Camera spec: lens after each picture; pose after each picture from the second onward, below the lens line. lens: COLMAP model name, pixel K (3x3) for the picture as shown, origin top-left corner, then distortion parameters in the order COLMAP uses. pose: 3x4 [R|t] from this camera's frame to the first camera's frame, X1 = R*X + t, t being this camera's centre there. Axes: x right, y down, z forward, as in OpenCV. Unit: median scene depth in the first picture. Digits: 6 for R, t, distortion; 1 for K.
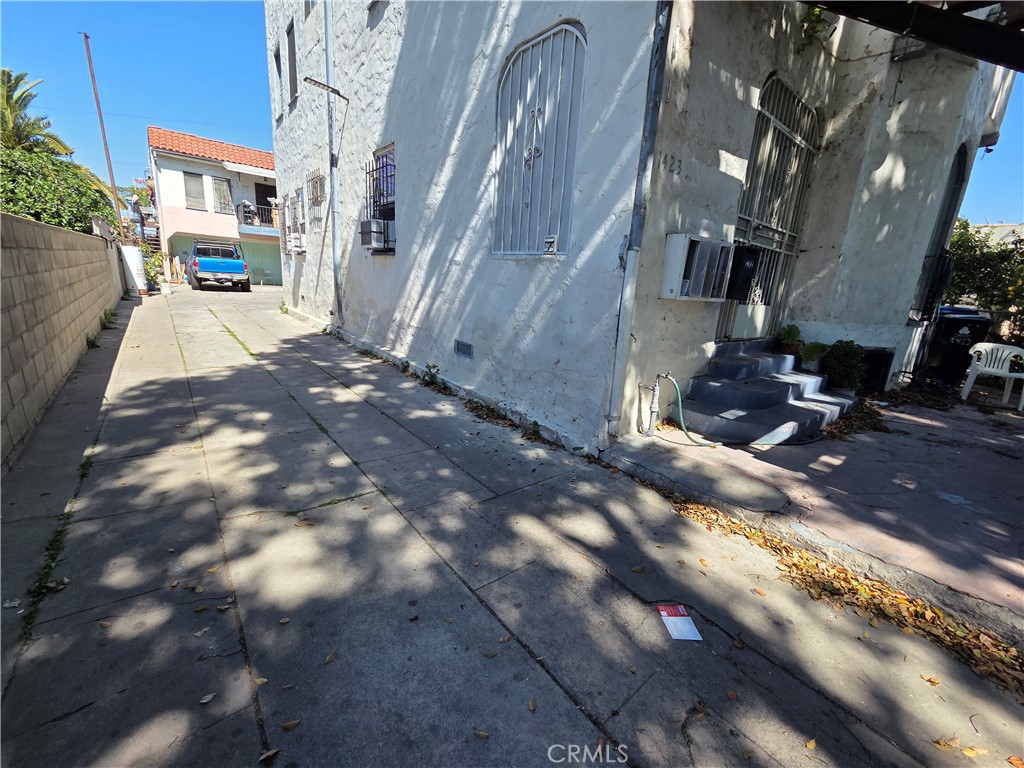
lens RADIAL K [[421.1, 0, 512.0], [0, 421.1, 384.0], [0, 0, 1]] dist [-0.000072, 0.000497]
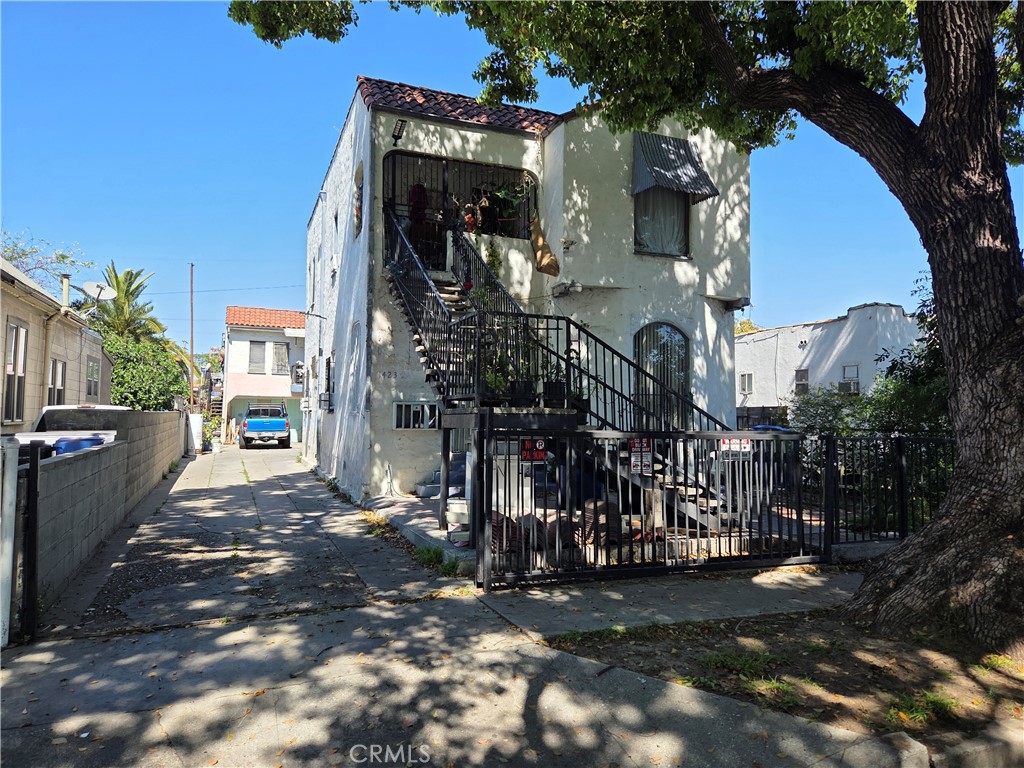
lens RADIAL K [[687.0, 0, 512.5], [0, 687.0, 370.3], [0, 0, 1]] dist [0.060908, -0.000560]
pose [[0.956636, -0.076067, -0.281180, 0.342744], [-0.017018, 0.949057, -0.314646, 0.107123], [0.290789, 0.305787, 0.906607, -0.374650]]
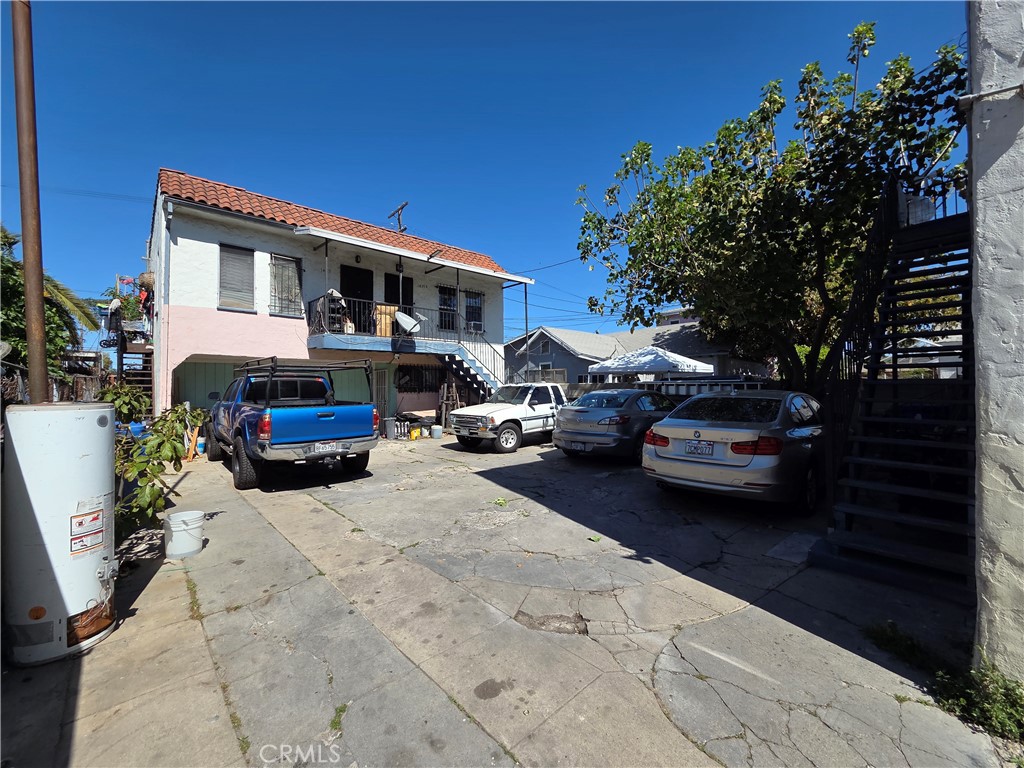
lens RADIAL K [[421.1, 0, 512.0], [0, 421.1, 384.0], [0, 0, 1]] dist [-0.000072, 0.000497]
pose [[0.995536, -0.073818, 0.058810, -0.460999], [0.086150, 0.965228, -0.246807, -0.175873], [-0.038546, 0.250772, 0.967279, 0.521837]]
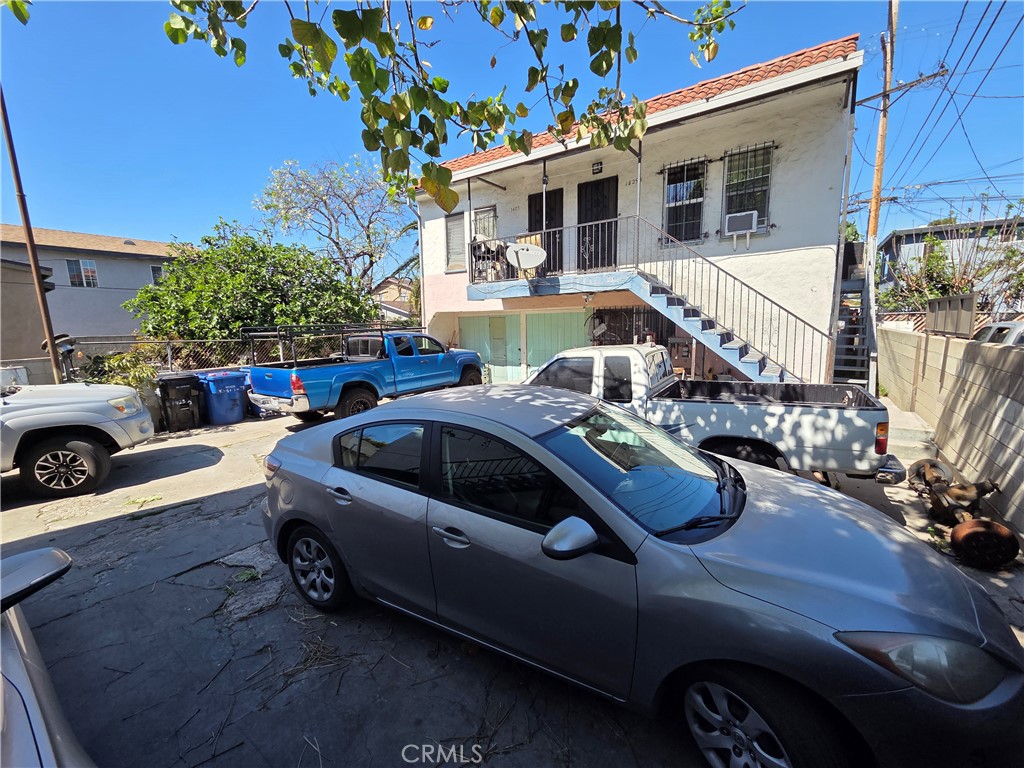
lens RADIAL K [[421.1, 0, 512.0], [0, 421.1, 384.0], [0, 0, 1]] dist [-0.000072, 0.000497]
pose [[0.259428, 0.071595, -0.963105, -0.139024], [-0.192201, 0.981127, 0.021162, -0.291529], [0.946444, 0.179620, 0.268293, 0.963835]]
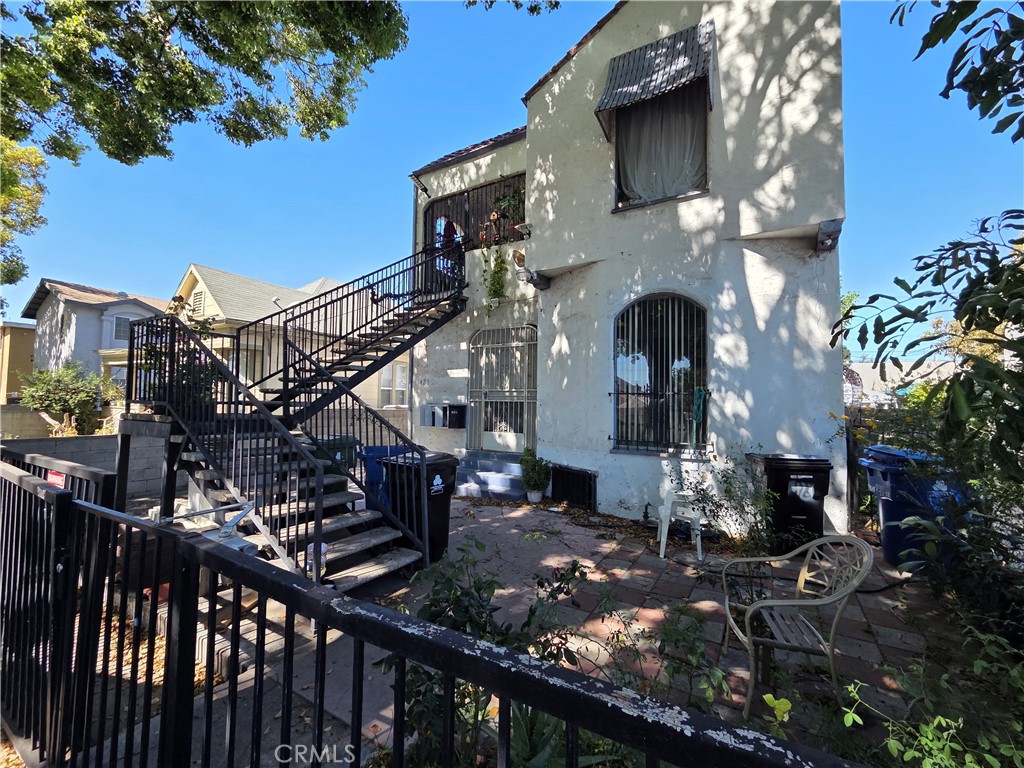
lens RADIAL K [[409.3, 0, 512.3], [0, 409.3, 374.8], [0, 0, 1]] dist [-0.000262, 0.000185]
pose [[0.376554, -0.122148, -0.918306, 0.517299], [-0.210131, 0.954170, -0.213083, -0.016396], [0.902248, 0.273202, 0.333630, 0.098458]]
